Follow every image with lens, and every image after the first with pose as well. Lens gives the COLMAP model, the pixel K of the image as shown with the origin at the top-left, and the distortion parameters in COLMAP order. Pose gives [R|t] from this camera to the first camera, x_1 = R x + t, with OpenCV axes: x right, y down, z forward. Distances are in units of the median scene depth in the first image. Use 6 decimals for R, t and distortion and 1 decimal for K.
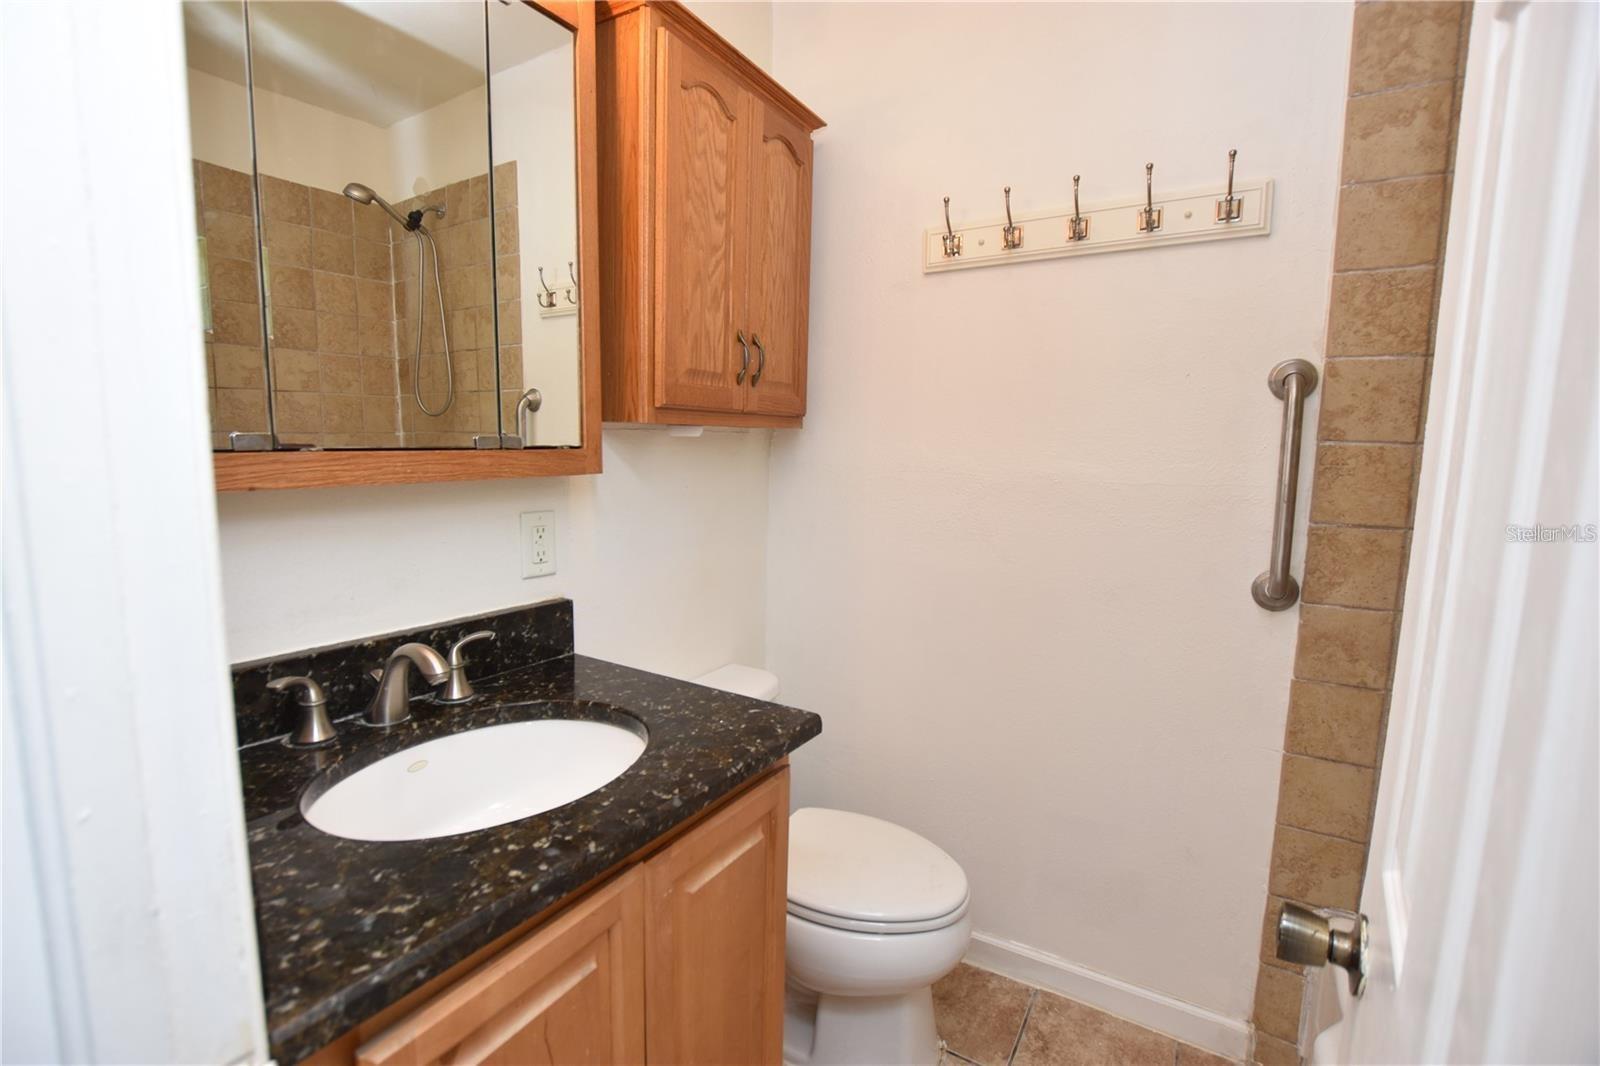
lens RADIAL K [[712.4, 0, 793.6], [0, 712.4, 528.9], [0, 0, 1]] dist [-0.028266, 0.001412]
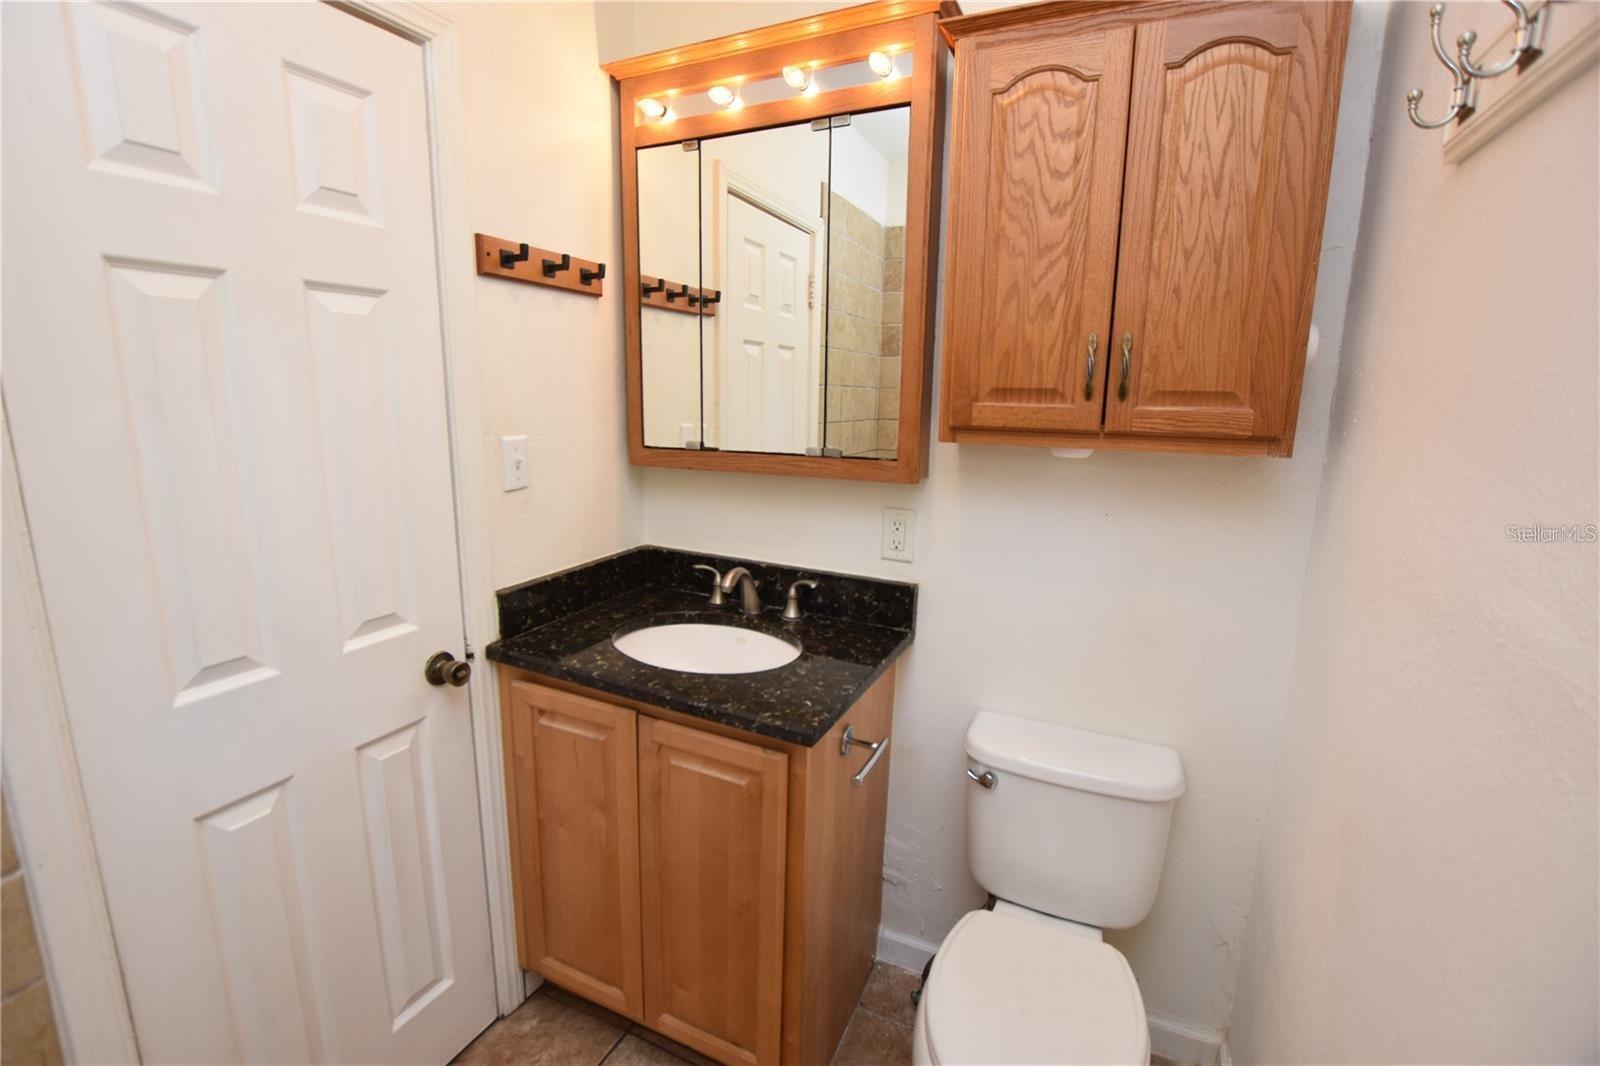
lens RADIAL K [[712.4, 0, 793.1], [0, 712.4, 533.3], [0, 0, 1]] dist [-0.028266, 0.001412]
pose [[0.105877, 0.184736, -0.977068, 0.814940], [-0.135740, 0.976078, 0.169840, -0.163093], [0.985071, 0.114645, 0.128421, 0.644338]]
